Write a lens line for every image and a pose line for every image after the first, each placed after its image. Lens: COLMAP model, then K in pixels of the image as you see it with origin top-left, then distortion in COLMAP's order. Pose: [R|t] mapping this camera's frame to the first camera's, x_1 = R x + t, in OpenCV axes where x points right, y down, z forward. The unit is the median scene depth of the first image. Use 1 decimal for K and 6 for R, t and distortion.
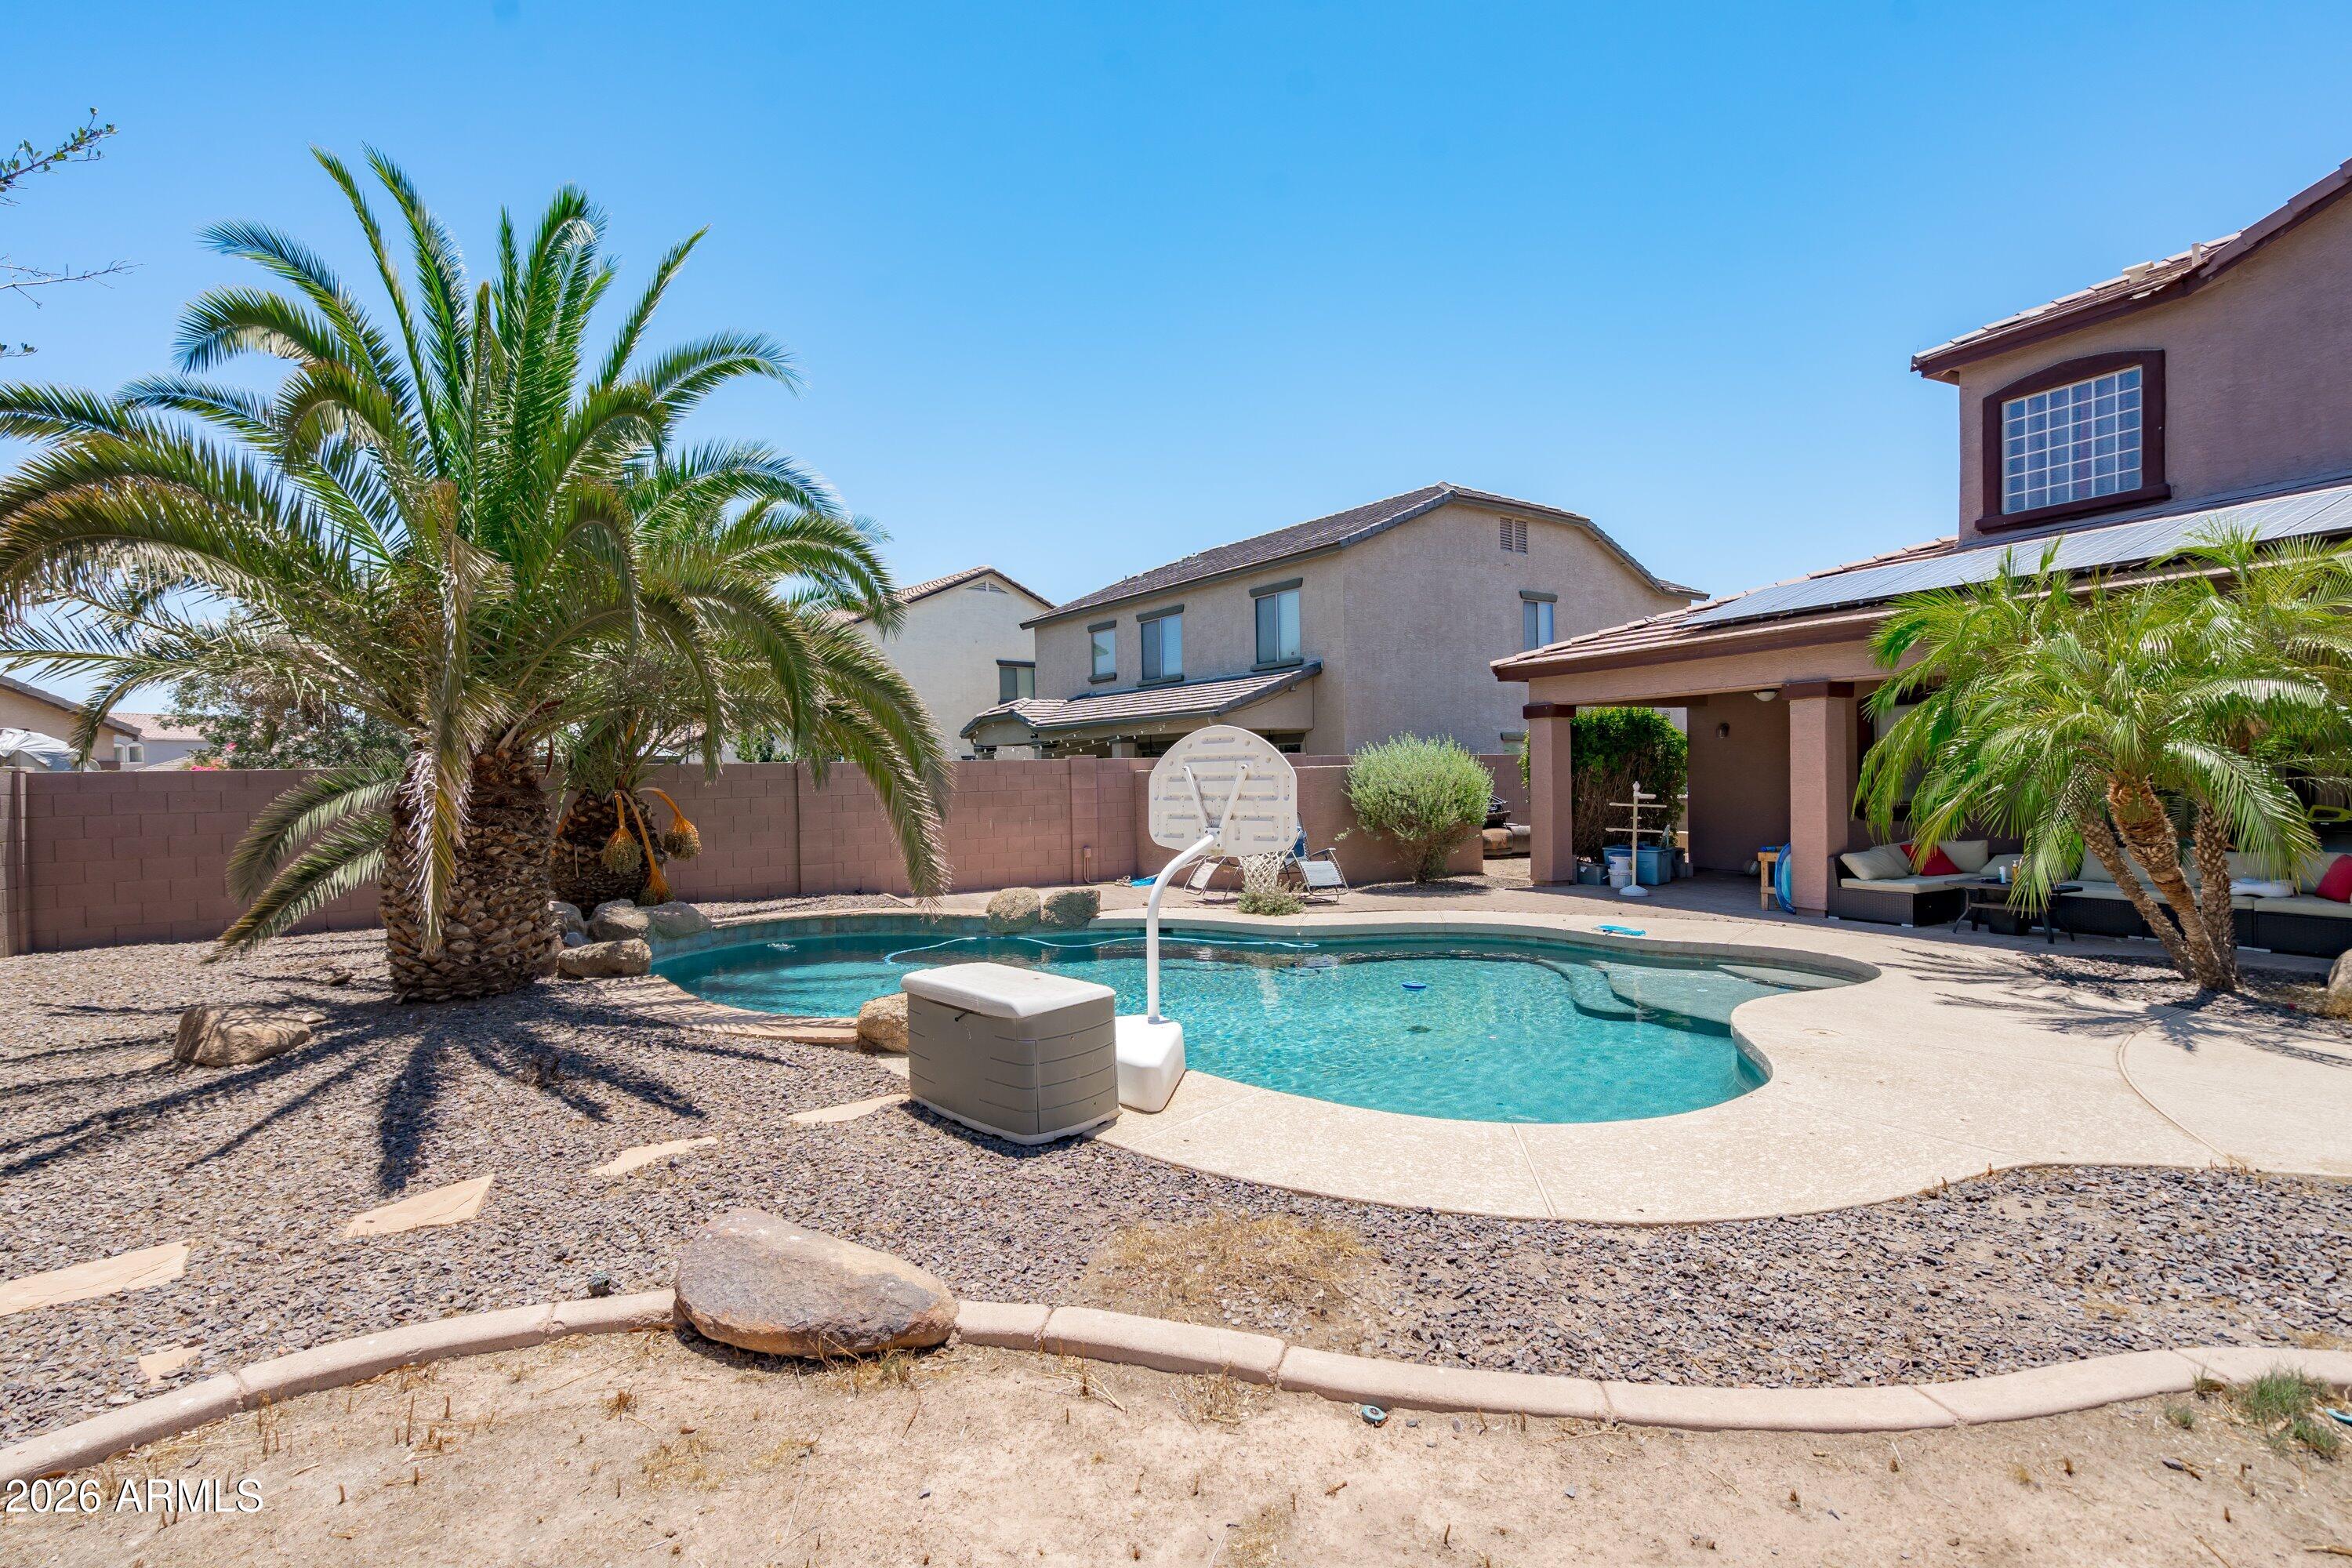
lens RADIAL K [[1081.9, 0, 1187.3], [0, 1081.9, 785.6], [0, 0, 1]] dist [-0.001073, 0.001795]
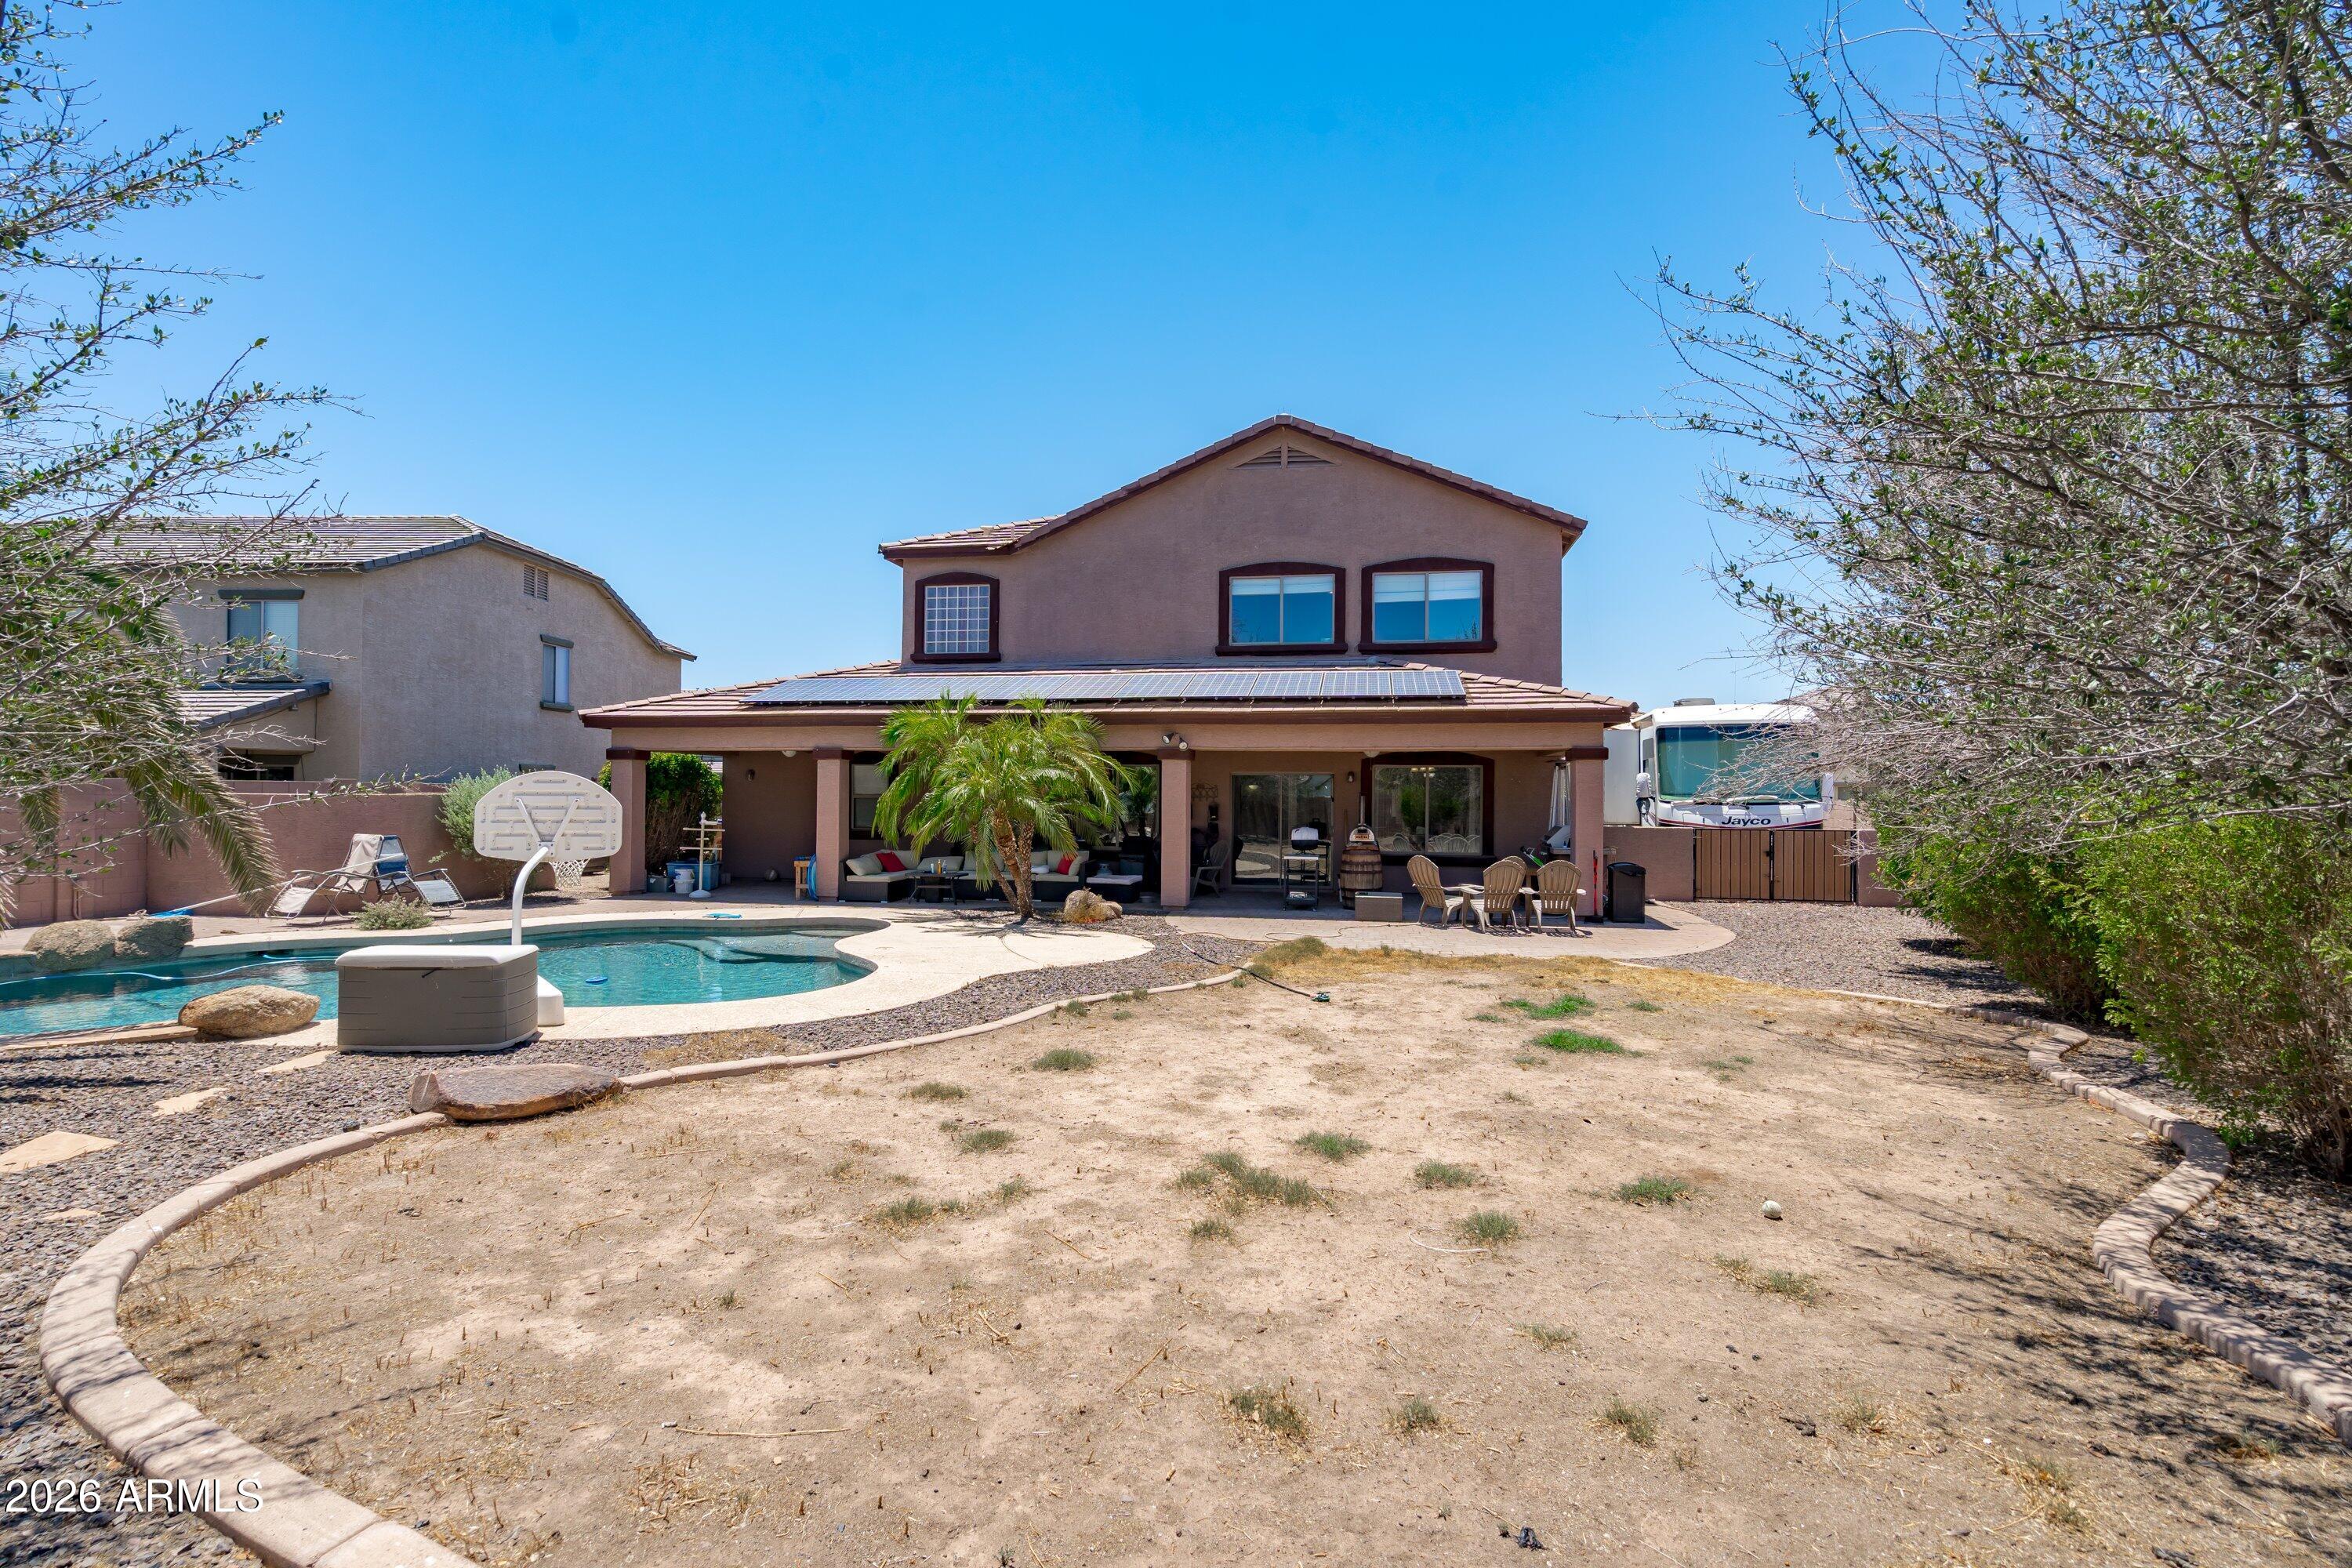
lens RADIAL K [[1081.9, 0, 1151.0], [0, 1081.9, 771.5], [0, 0, 1]] dist [-0.001073, 0.001795]
pose [[0.605045, 0.041396, 0.795115, -0.341737], [-0.009166, 0.998943, -0.045034, 0.001678], [-0.796139, 0.019960, 0.604785, -0.270871]]
